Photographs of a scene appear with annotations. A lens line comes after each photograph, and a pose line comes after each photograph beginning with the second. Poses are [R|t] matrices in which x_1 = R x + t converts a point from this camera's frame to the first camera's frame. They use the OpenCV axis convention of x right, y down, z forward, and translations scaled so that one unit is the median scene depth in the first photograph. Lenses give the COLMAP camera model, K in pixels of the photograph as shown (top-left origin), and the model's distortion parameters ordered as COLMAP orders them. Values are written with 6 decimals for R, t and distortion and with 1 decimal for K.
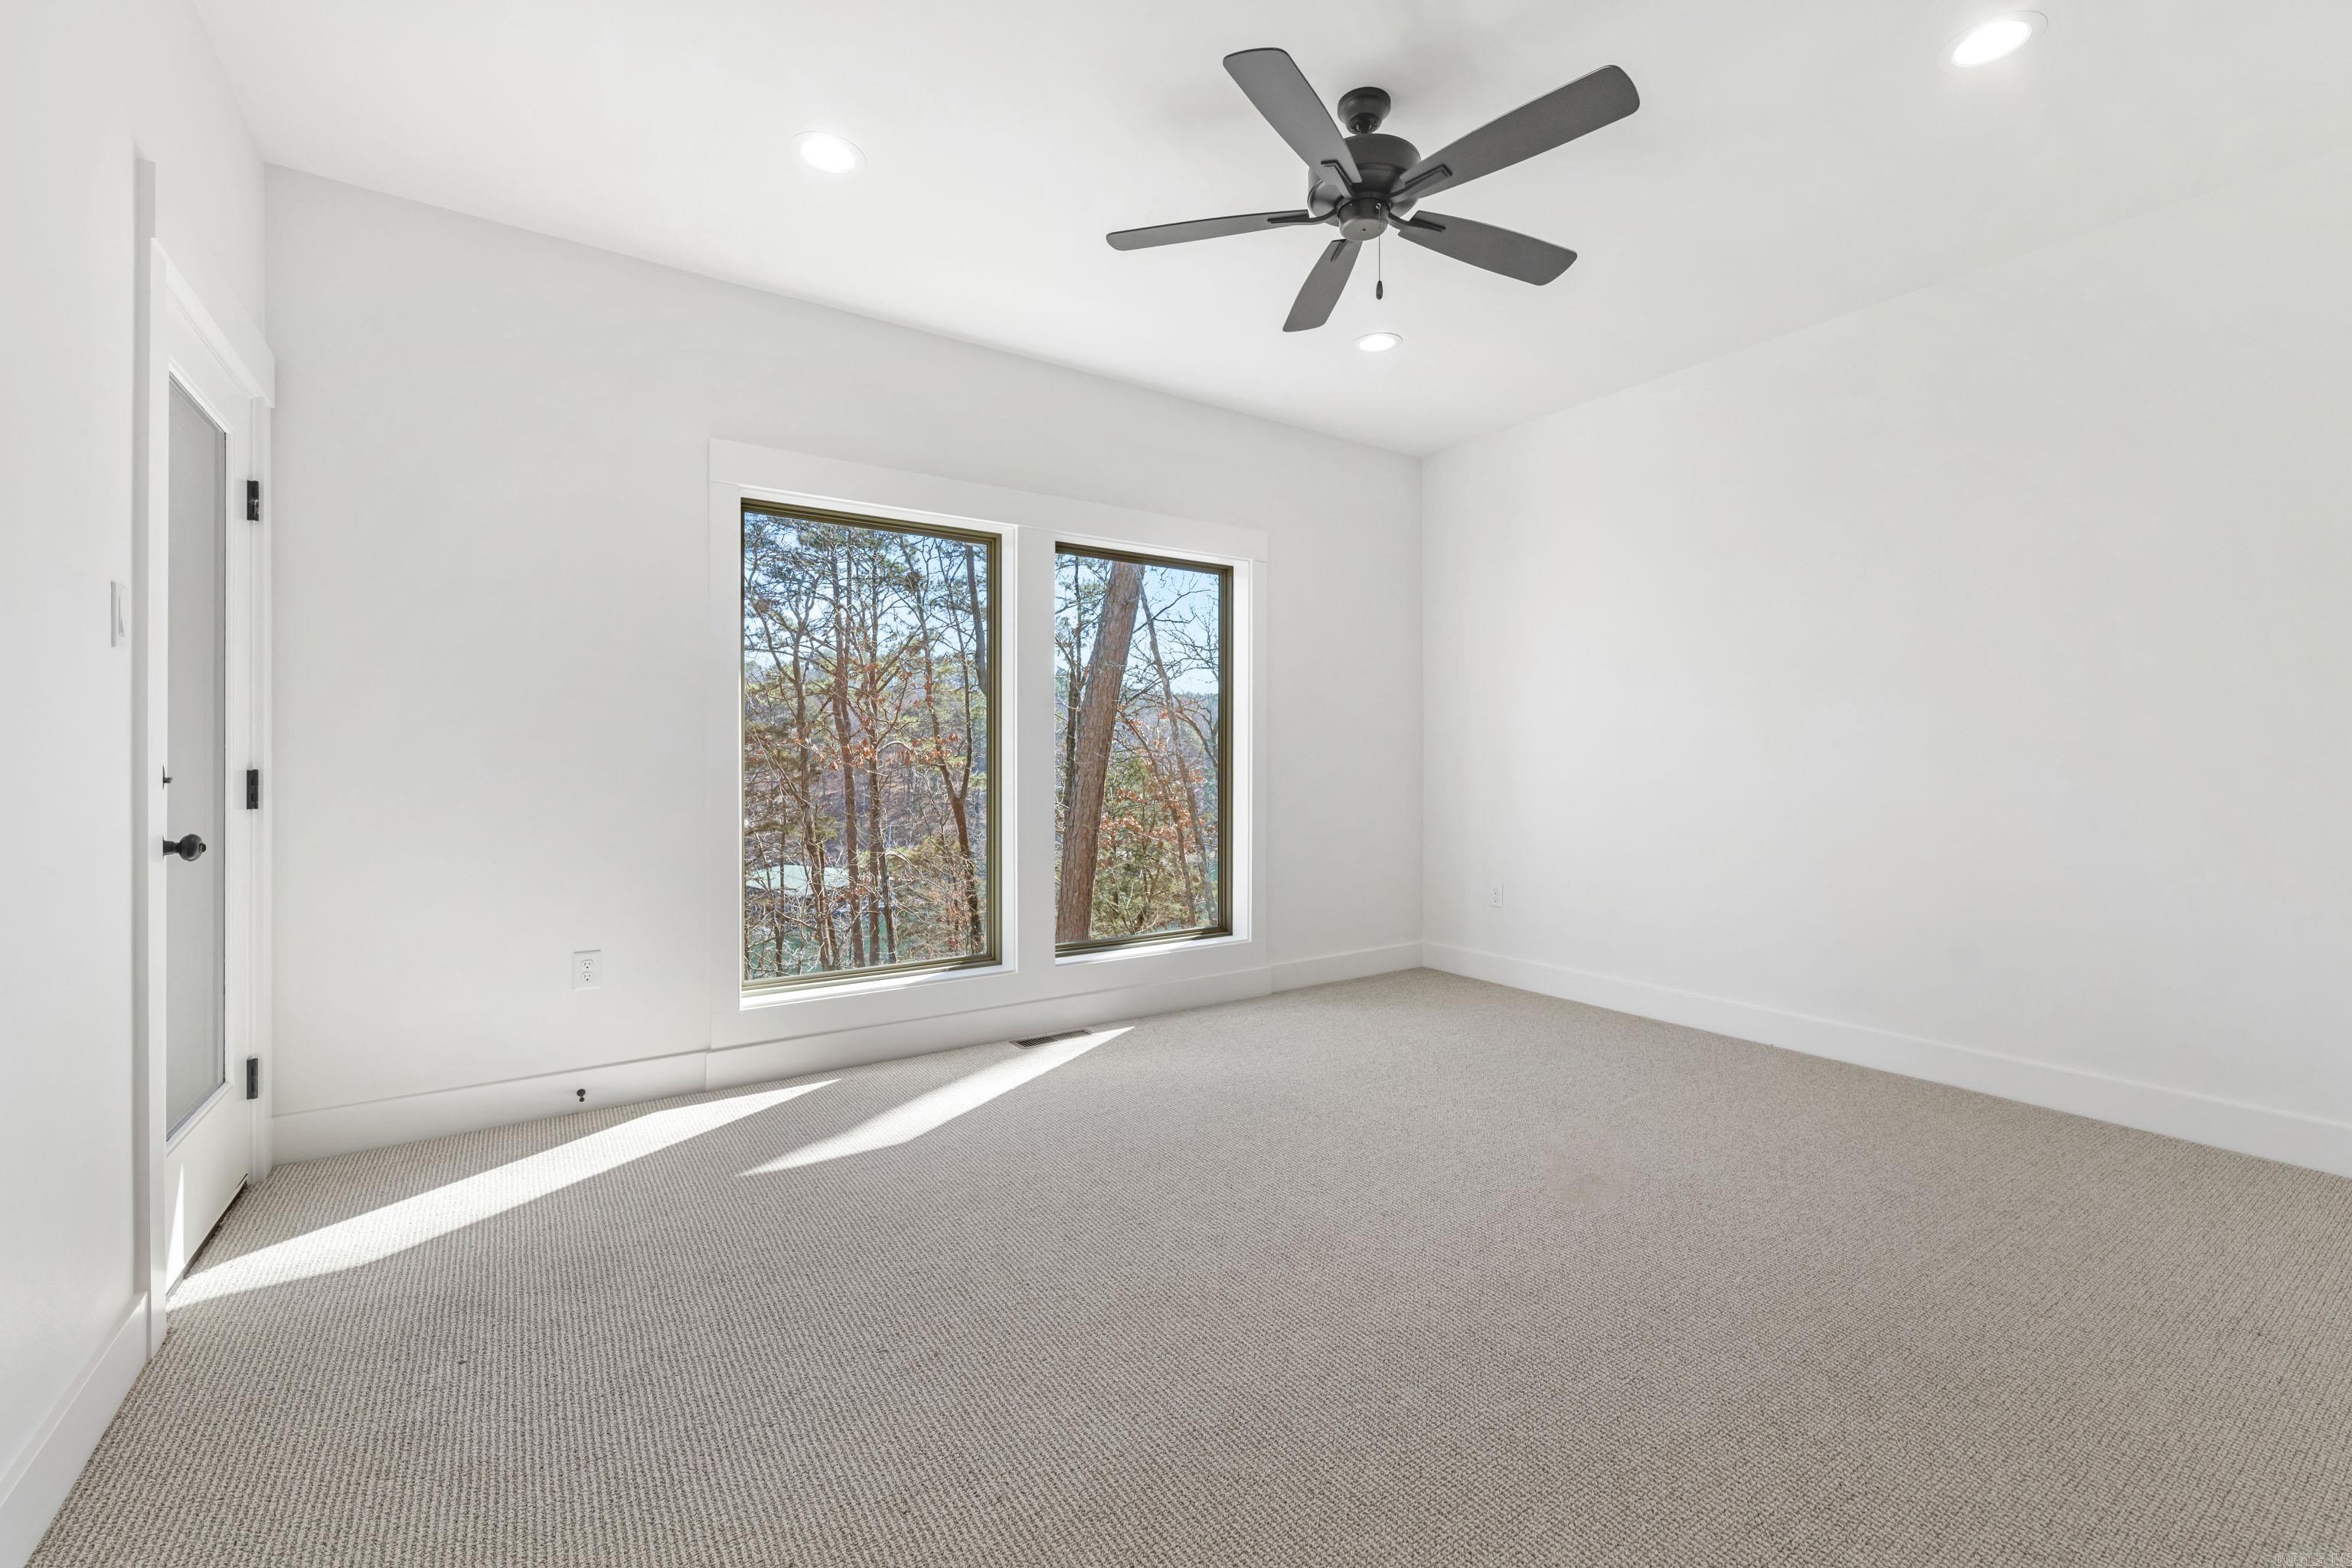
lens RADIAL K [[962.2, 0, 1185.2], [0, 962.2, 778.0], [0, 0, 1]] dist [0.002503, -0.001594]
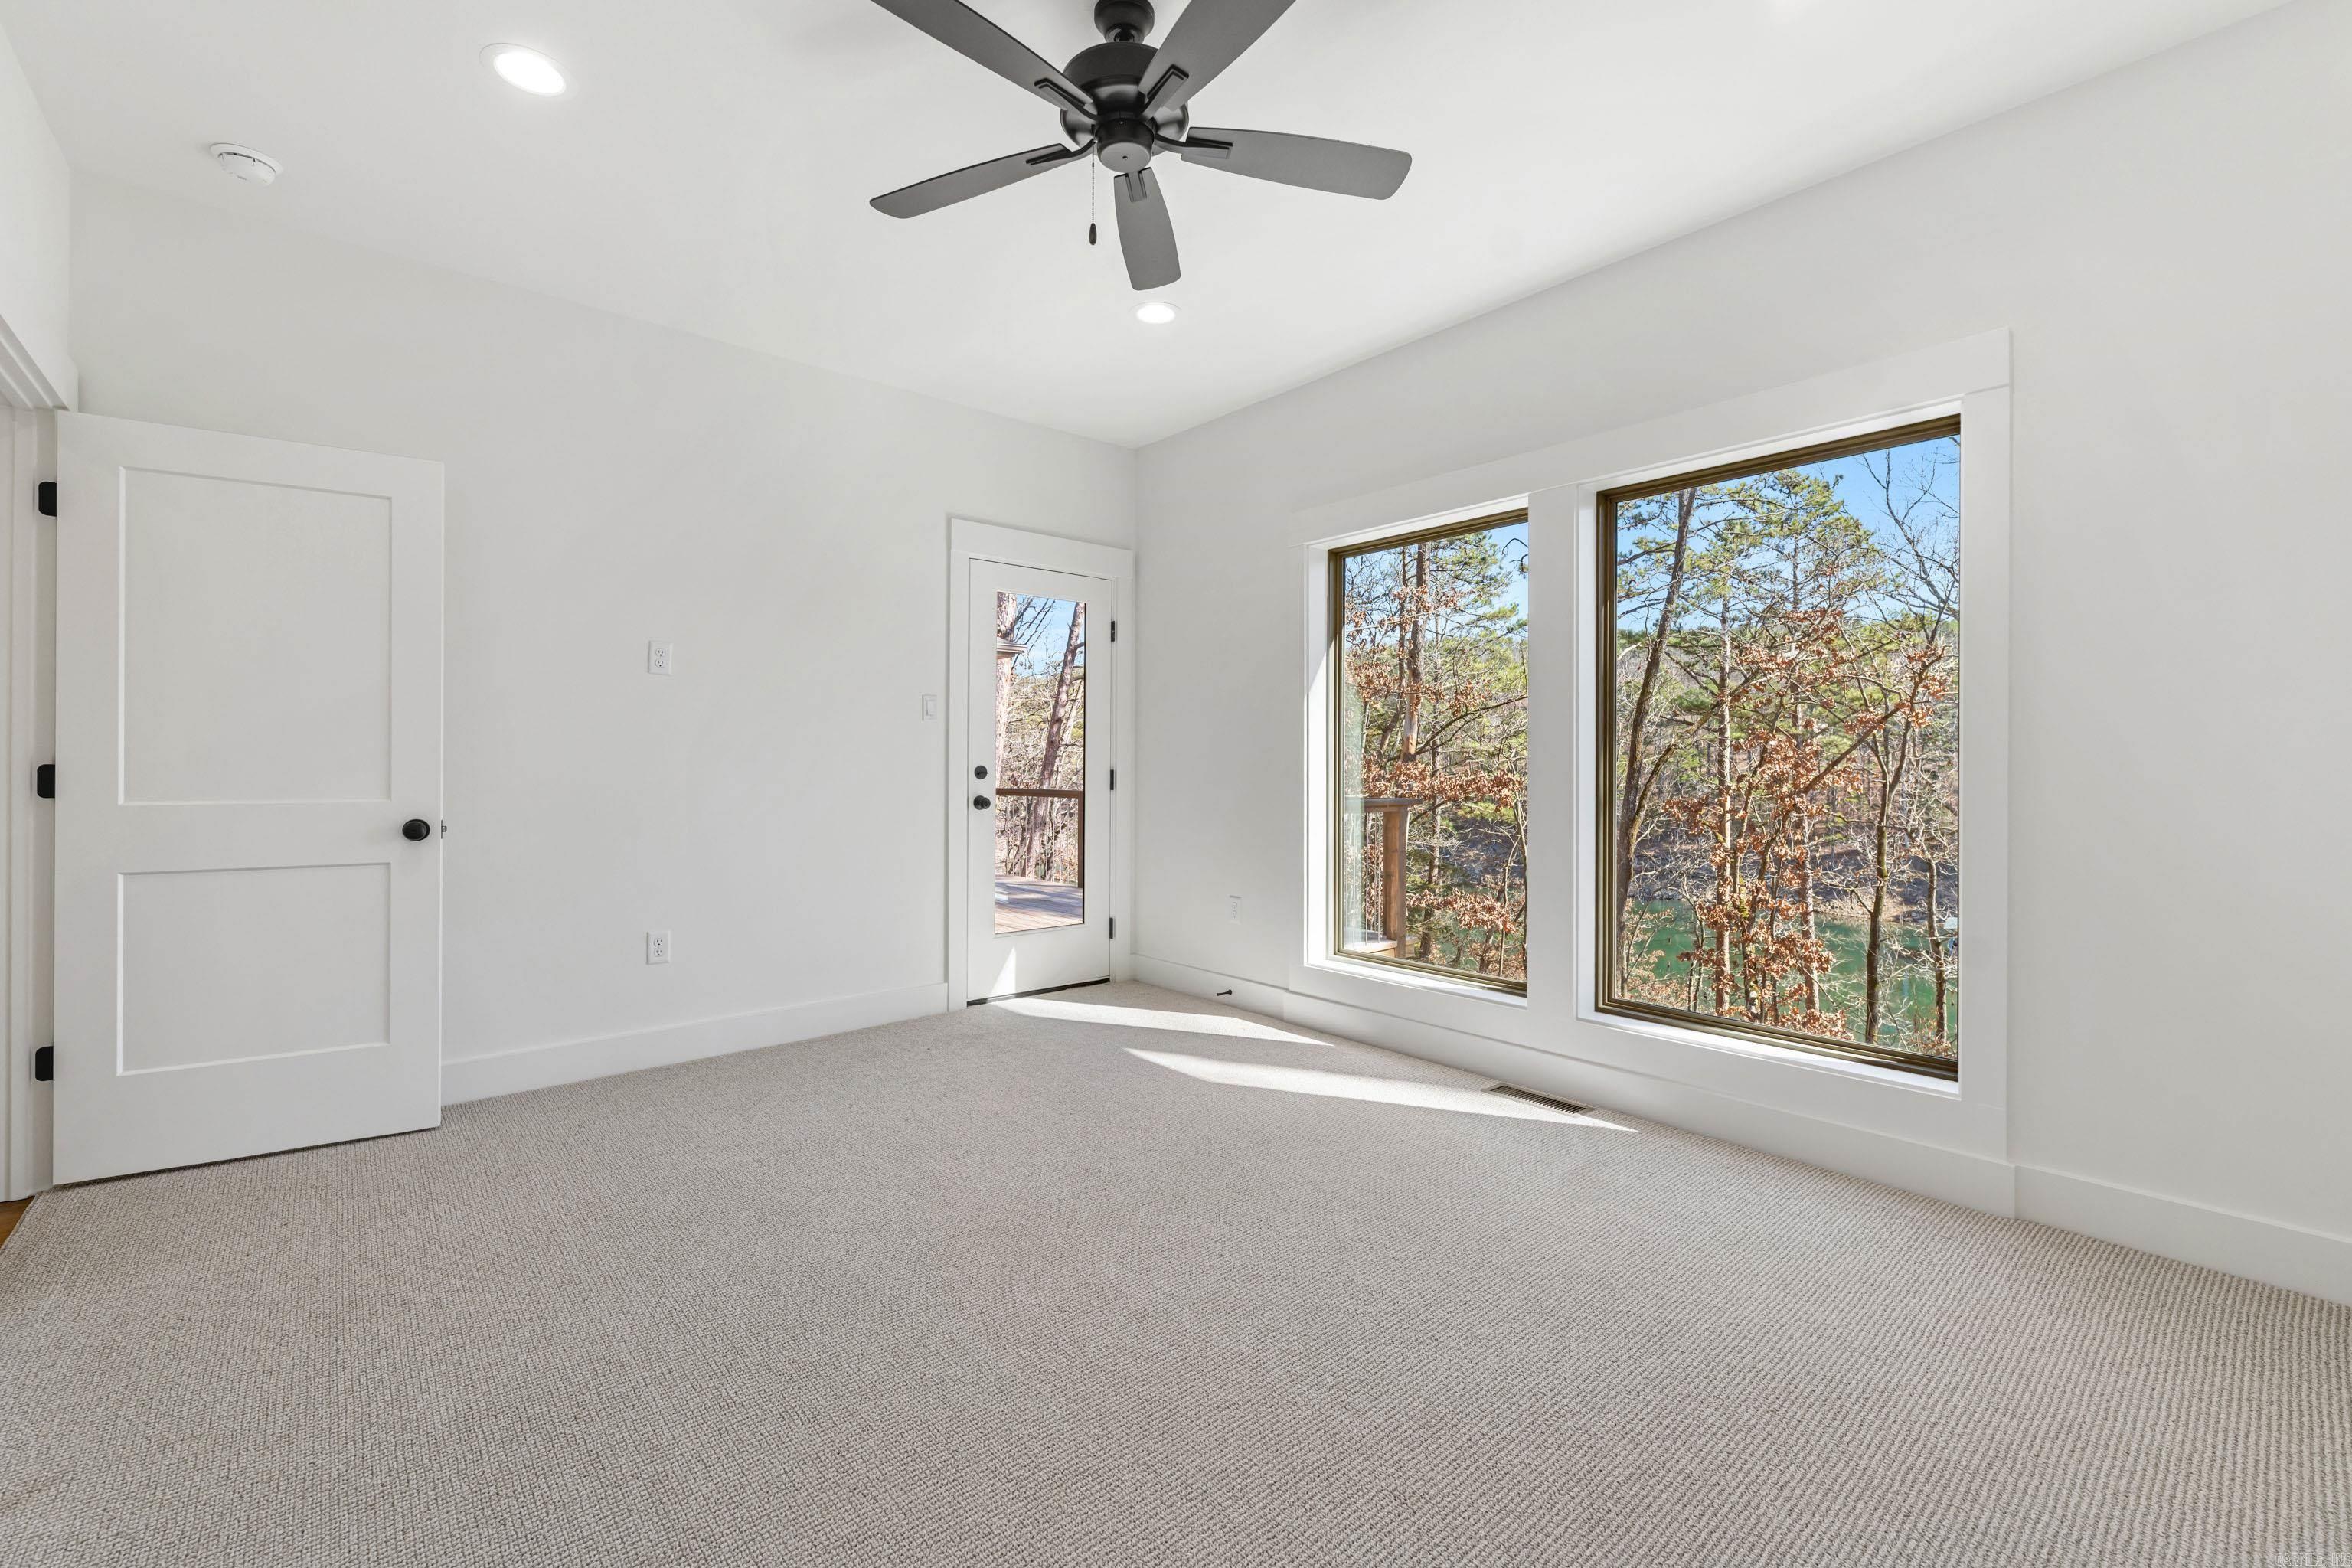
lens RADIAL K [[962.2, 0, 1183.5], [0, 962.2, 769.4], [0, 0, 1]] dist [0.002503, -0.001594]
pose [[0.116467, 0.001632, -0.993193, 0.675130], [-0.020897, 0.999781, -0.000808, -0.007495], [0.992975, 0.020849, 0.116476, 0.613755]]
